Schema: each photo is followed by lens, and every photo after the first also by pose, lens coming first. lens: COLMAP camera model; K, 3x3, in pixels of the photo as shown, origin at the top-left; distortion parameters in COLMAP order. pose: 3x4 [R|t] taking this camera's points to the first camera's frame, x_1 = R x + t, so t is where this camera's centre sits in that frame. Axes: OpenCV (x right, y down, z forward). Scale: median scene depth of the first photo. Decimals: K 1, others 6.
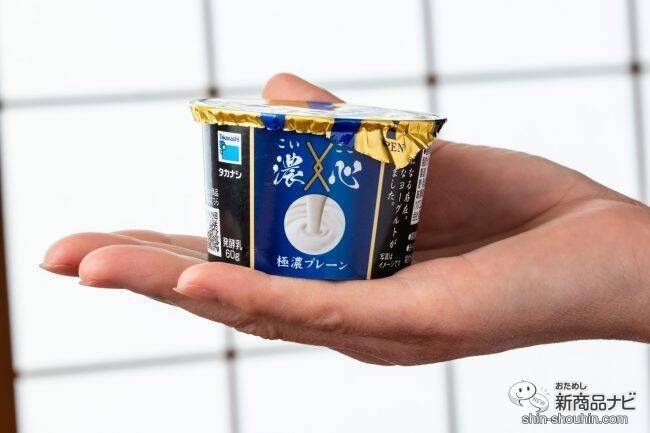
lens RADIAL K [[2357.0, 0, 325.0], [0, 2357.0, 216.5], [0, 0, 1]] dist [-0.071392, -0.714762]
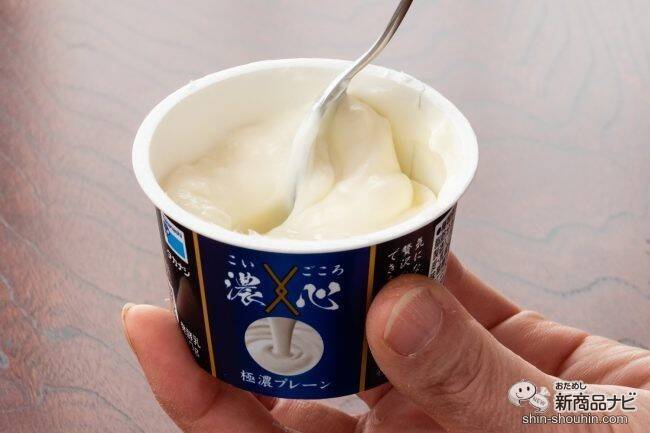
lens RADIAL K [[2357.0, 0, 325.0], [0, 2357.0, 216.5], [0, 0, 1]] dist [-0.071392, -0.714762]
pose [[0.983051, 0.053503, -0.175353, 0.140953], [0.036257, 0.880841, 0.472022, -0.394561], [0.179713, -0.470380, 0.863971, 0.362986]]
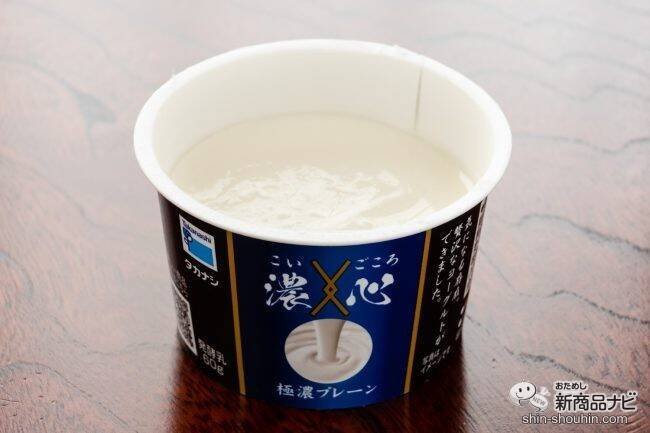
lens RADIAL K [[2357.0, 0, 325.0], [0, 2357.0, 216.5], [0, 0, 1]] dist [-0.071392, -0.714762]
pose [[0.998880, -0.046636, -0.008028, 0.002016], [0.045031, 0.884600, 0.464172, -0.355338], [-0.014545, -0.464013, 0.885709, 0.403328]]
